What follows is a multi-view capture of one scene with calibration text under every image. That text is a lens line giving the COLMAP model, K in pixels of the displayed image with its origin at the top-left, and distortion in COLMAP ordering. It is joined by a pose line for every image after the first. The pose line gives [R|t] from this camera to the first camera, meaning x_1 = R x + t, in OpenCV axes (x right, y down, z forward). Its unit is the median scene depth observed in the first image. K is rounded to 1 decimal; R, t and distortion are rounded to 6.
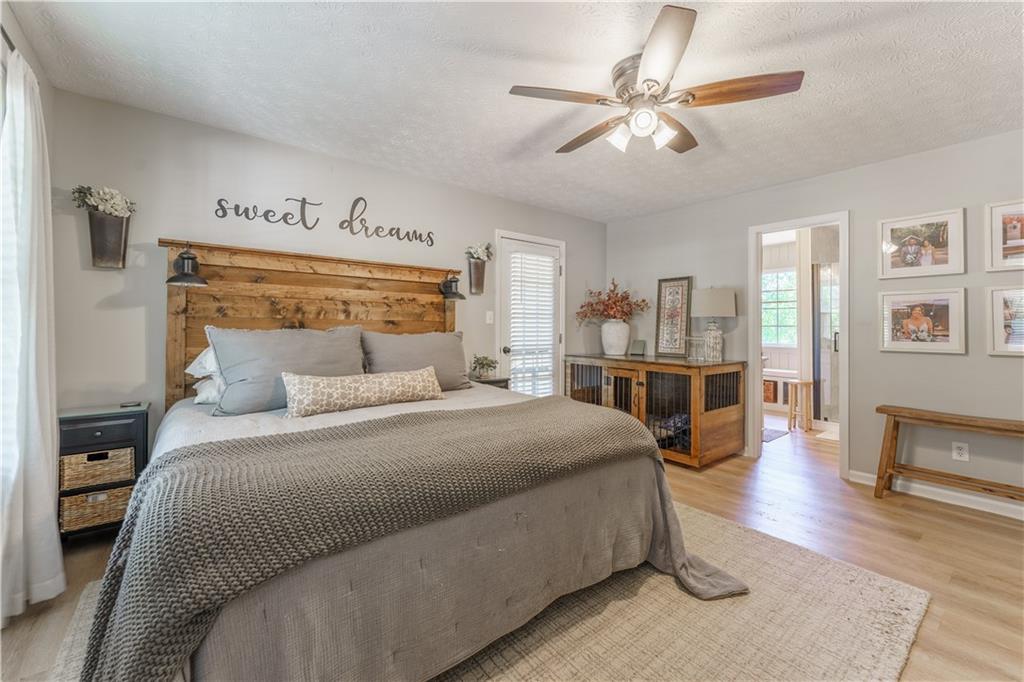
lens RADIAL K [[413.8, 0, 510.0], [0, 413.8, 317.6], [0, 0, 1]] dist [0.000104, -0.000023]
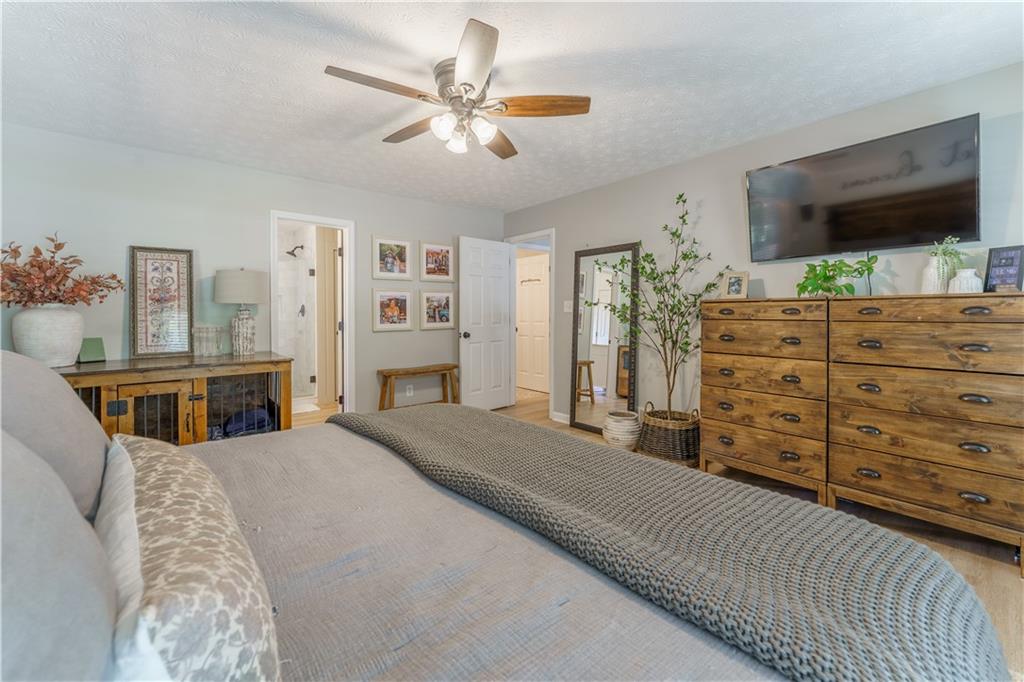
lens RADIAL K [[413.8, 0, 510.0], [0, 413.8, 317.6], [0, 0, 1]] dist [0.000104, -0.000023]
pose [[-0.017778, -0.017015, 0.999697, -0.474398], [-0.015339, 0.999742, 0.016743, 0.005376], [-0.999724, -0.015036, -0.018034, 0.578670]]
